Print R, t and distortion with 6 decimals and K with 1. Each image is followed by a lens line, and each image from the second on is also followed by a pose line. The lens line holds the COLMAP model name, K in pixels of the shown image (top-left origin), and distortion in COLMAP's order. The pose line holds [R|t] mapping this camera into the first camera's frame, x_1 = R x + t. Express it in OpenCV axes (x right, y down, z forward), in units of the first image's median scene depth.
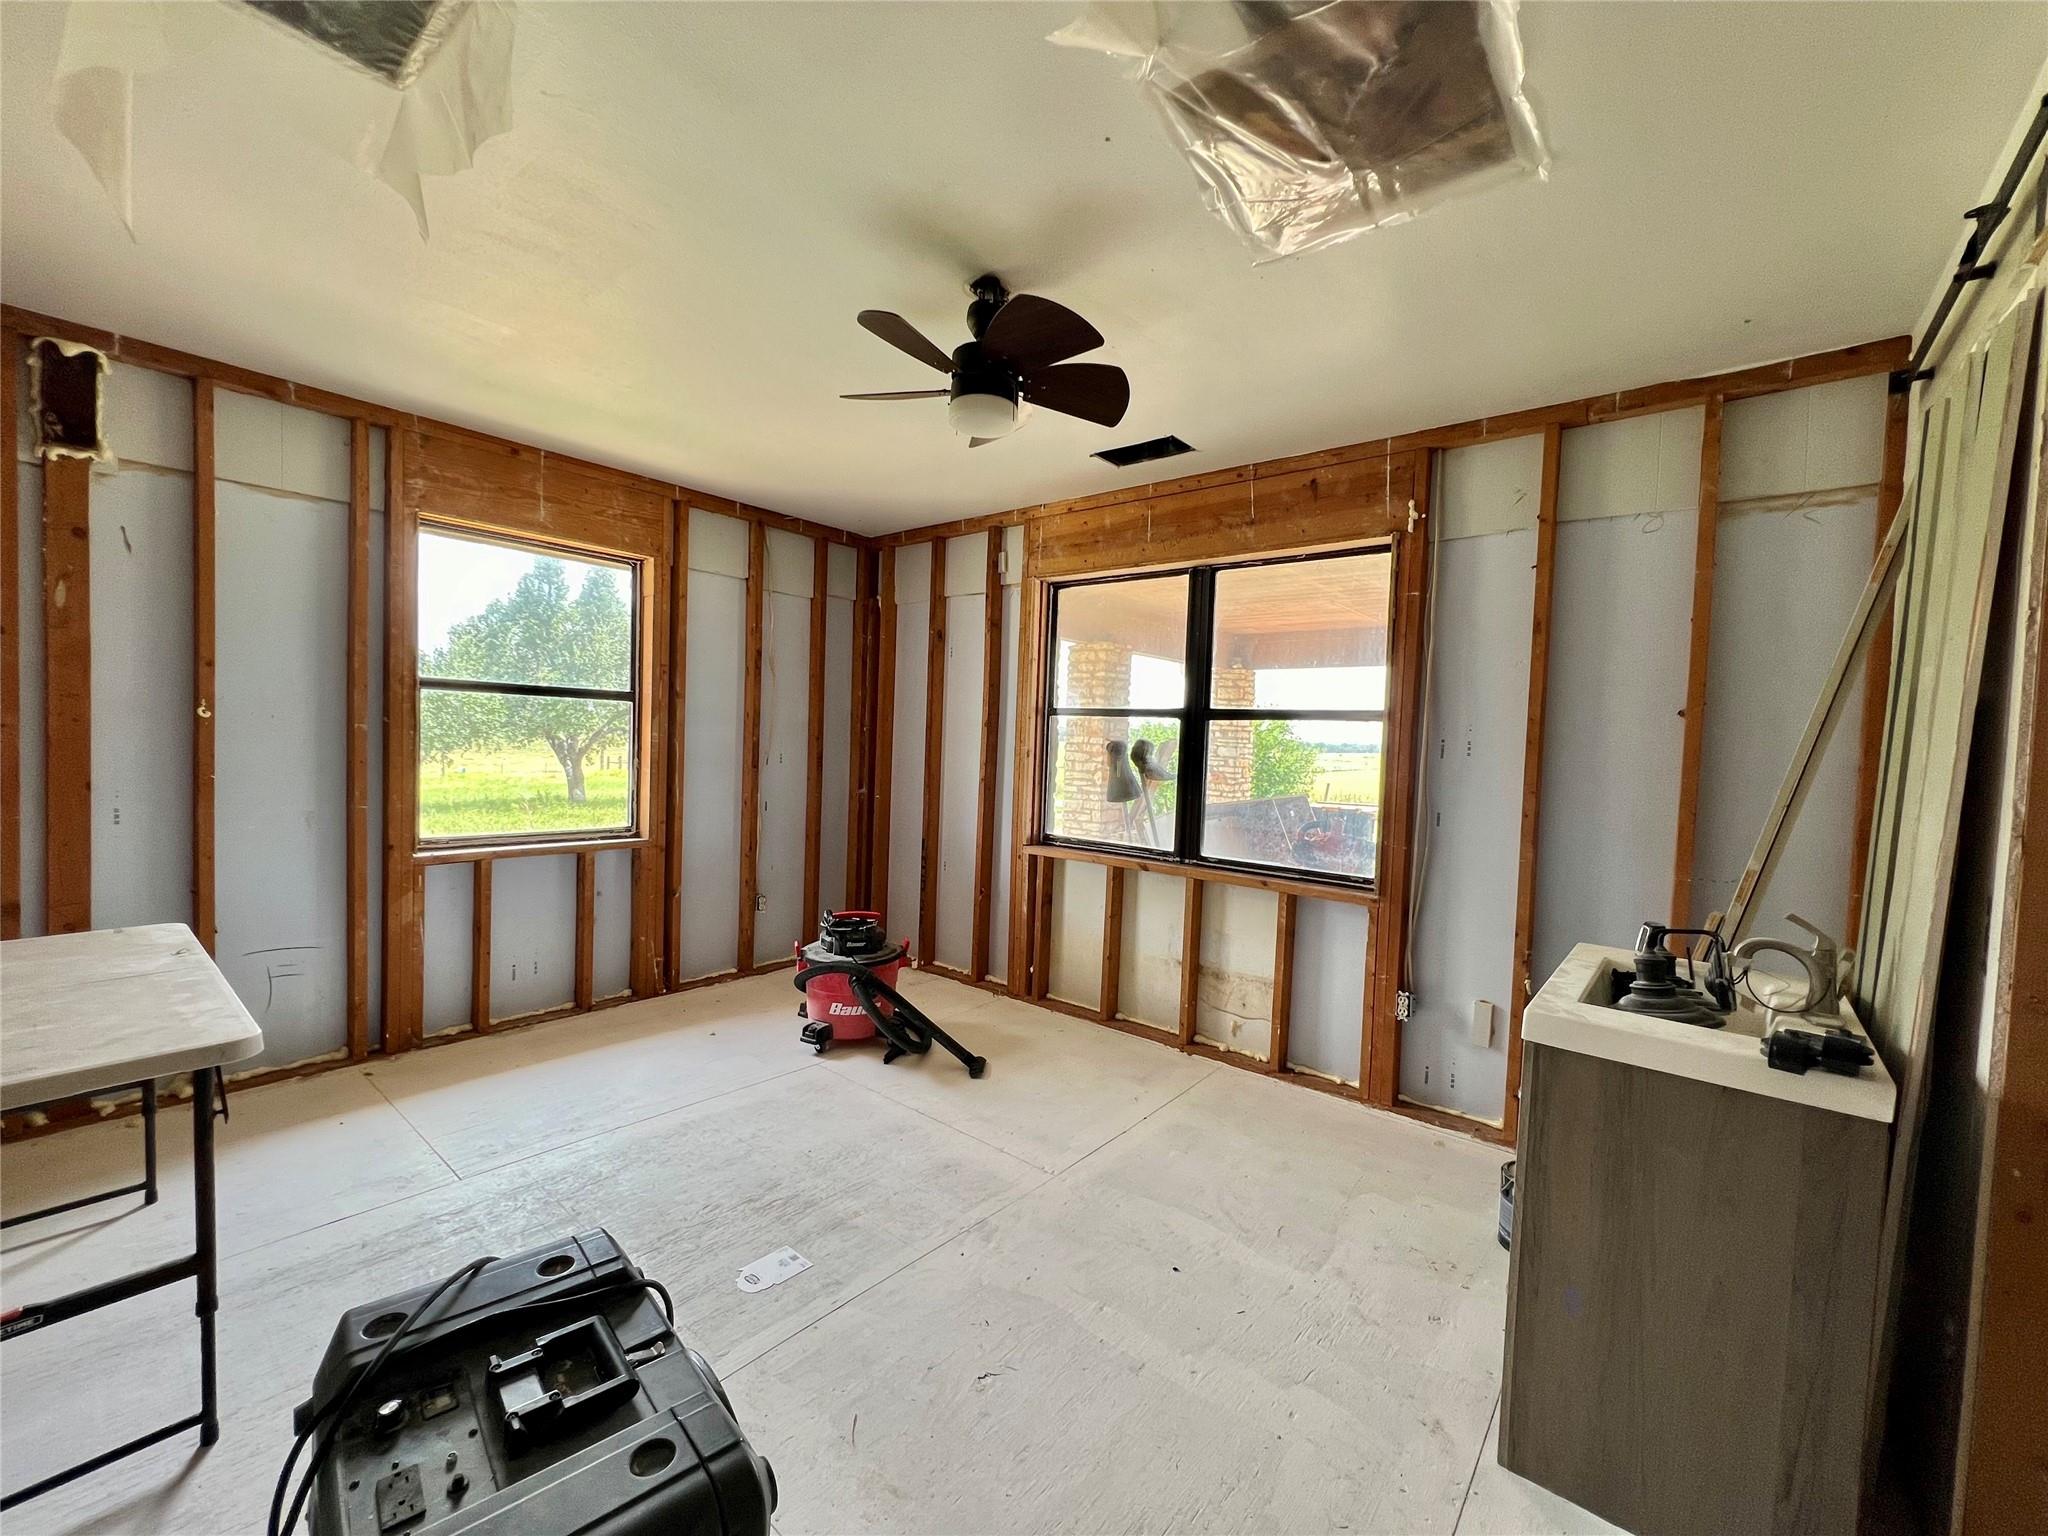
lens RADIAL K [[823.6, 0, 1027.3], [0, 823.6, 771.6], [0, 0, 1]] dist [-0.001514, 0.000095]
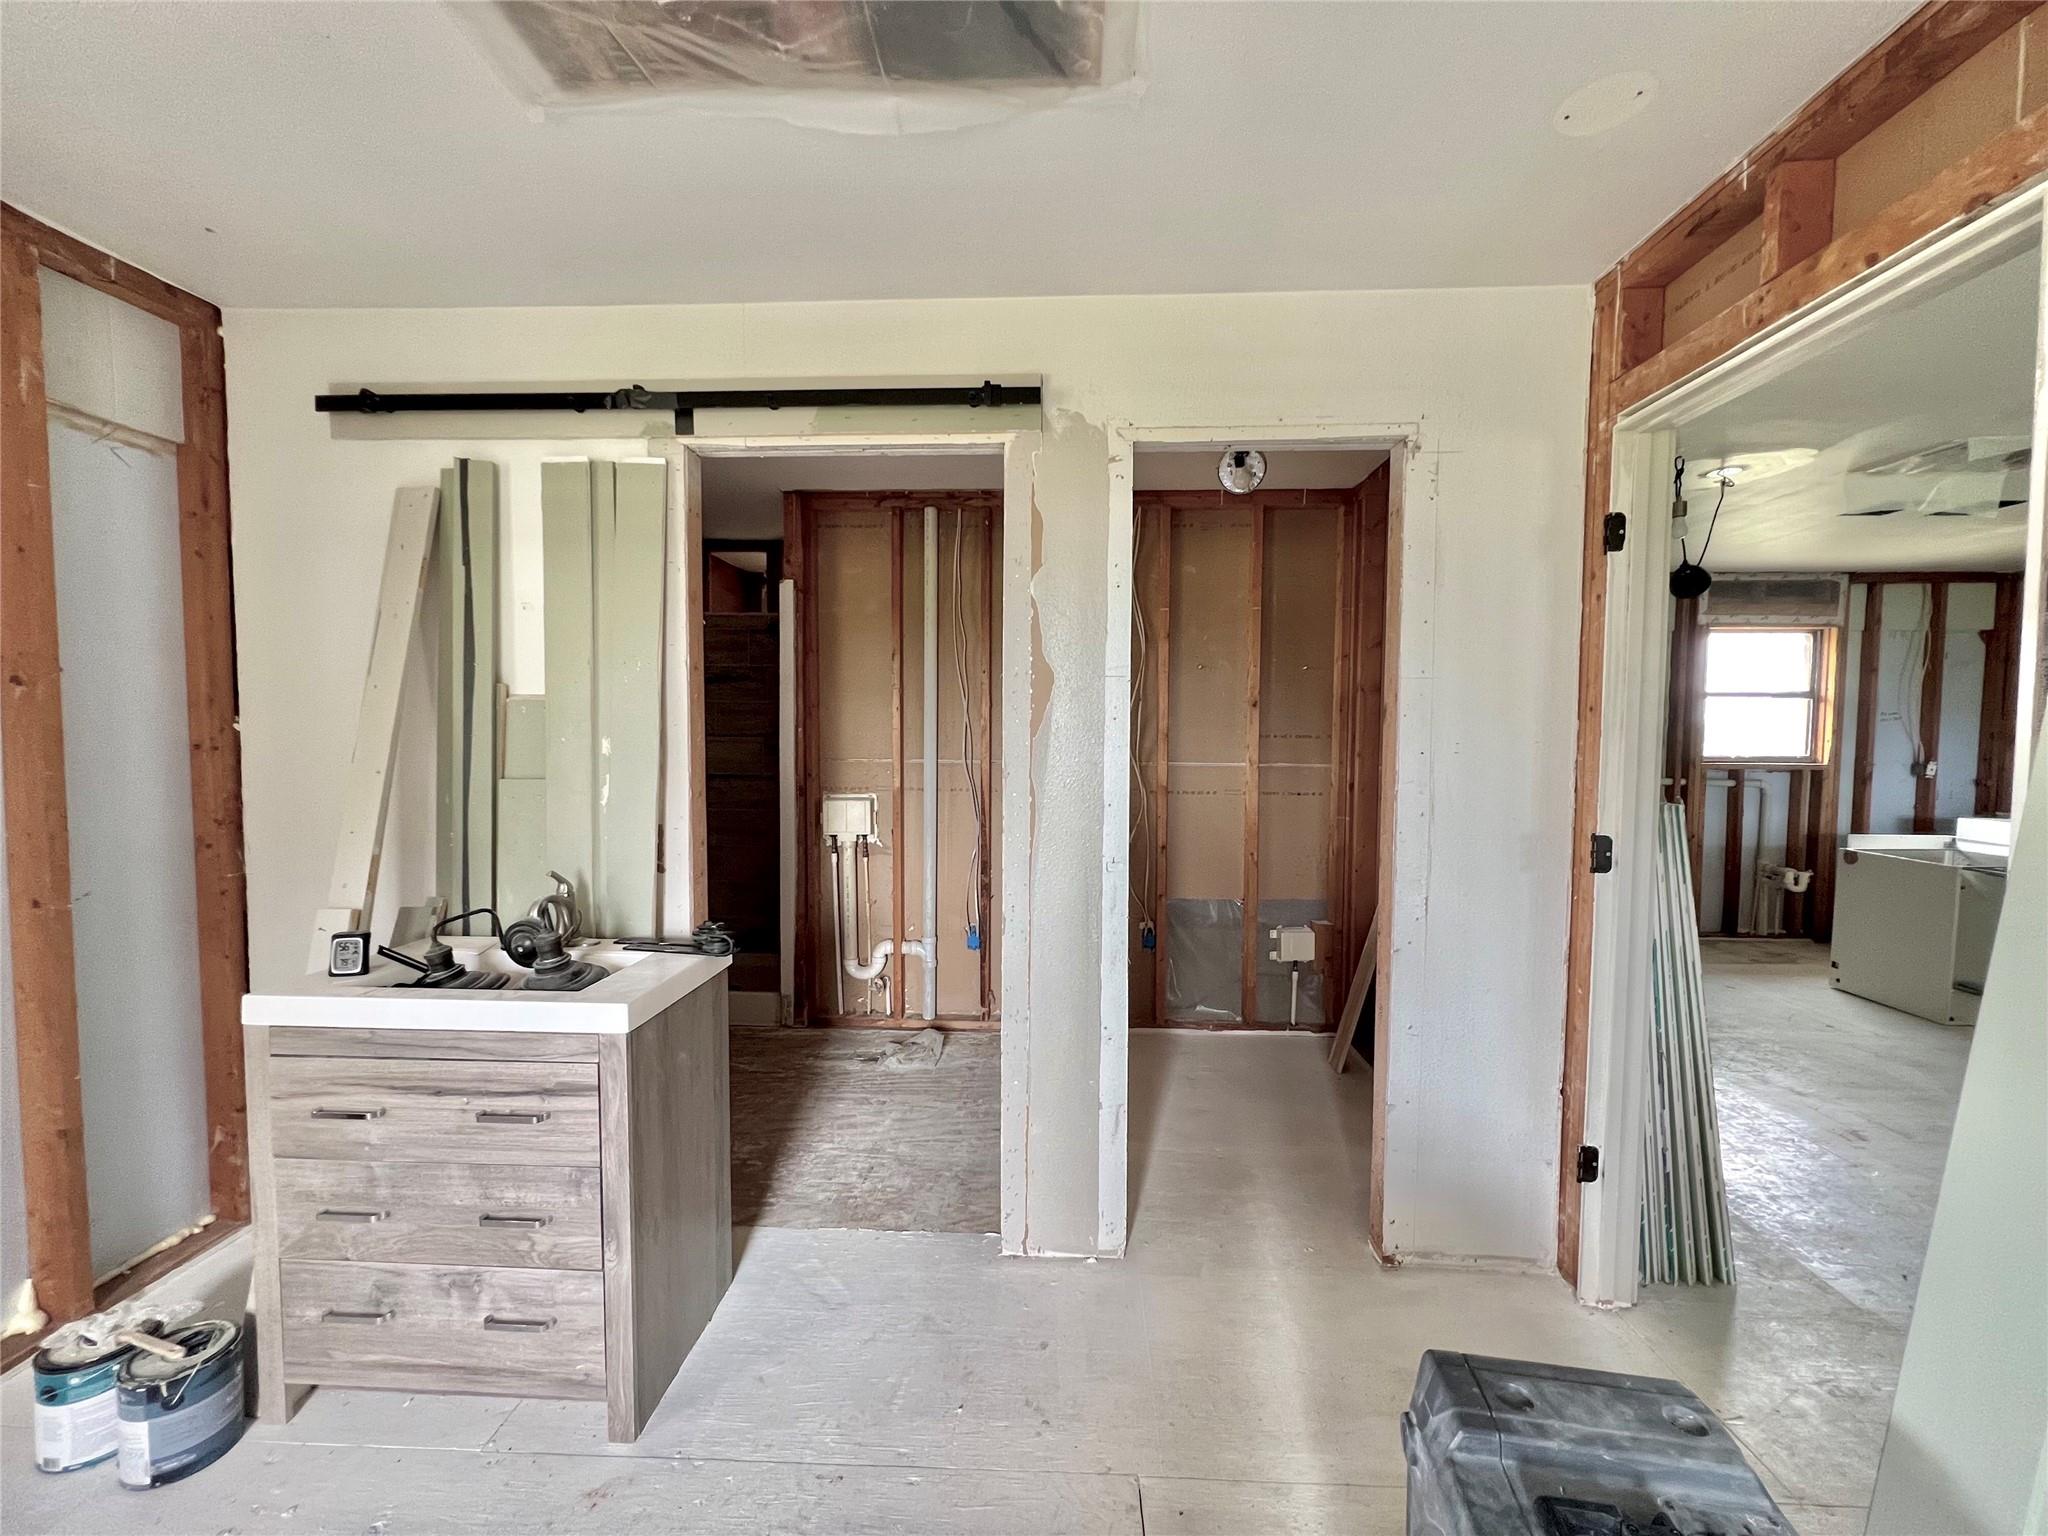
lens RADIAL K [[823.6, 0, 1031.9], [0, 823.6, 773.7], [0, 0, 1]] dist [-0.001514, 0.000095]
pose [[-0.597067, -0.082903, 0.797896, -0.257622], [-0.000056, 0.994650, 0.103304, -0.052777], [-0.802192, 0.061635, -0.593877, 0.605270]]
